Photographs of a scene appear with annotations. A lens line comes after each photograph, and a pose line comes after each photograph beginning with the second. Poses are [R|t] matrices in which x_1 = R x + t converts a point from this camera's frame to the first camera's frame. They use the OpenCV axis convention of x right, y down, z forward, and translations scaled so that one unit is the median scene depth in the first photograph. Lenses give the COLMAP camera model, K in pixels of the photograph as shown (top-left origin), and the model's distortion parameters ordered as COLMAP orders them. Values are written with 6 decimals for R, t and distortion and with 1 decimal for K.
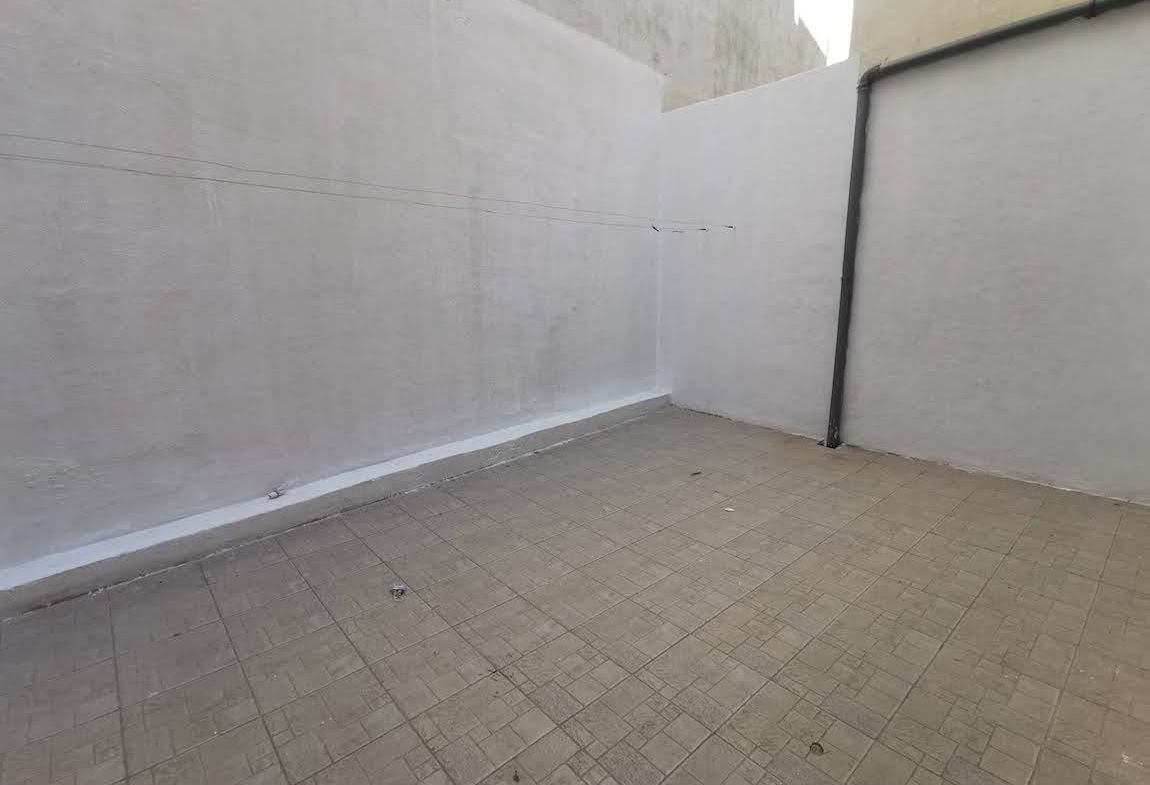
lens RADIAL K [[541.9, 0, 575.0], [0, 541.9, 392.5], [0, 0, 1]] dist [0.004138, 0.000276]
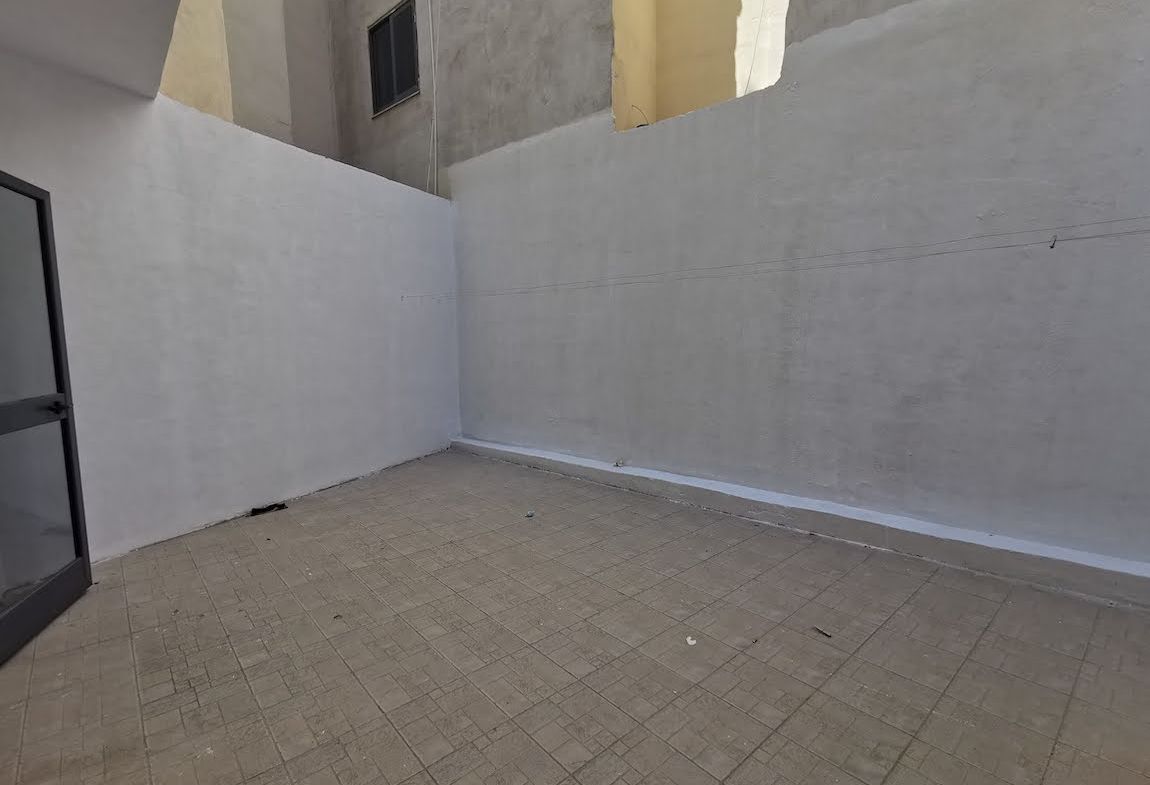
lens RADIAL K [[539.2, 0, 575.0], [0, 539.2, 392.5], [0, 0, 1]] dist [-0.000441, 0.000145]
pose [[-0.003441, 0.116442, -0.993192, 0.963527], [-0.187508, 0.975506, 0.115018, -0.174185], [0.982257, 0.186627, 0.018477, 0.739775]]
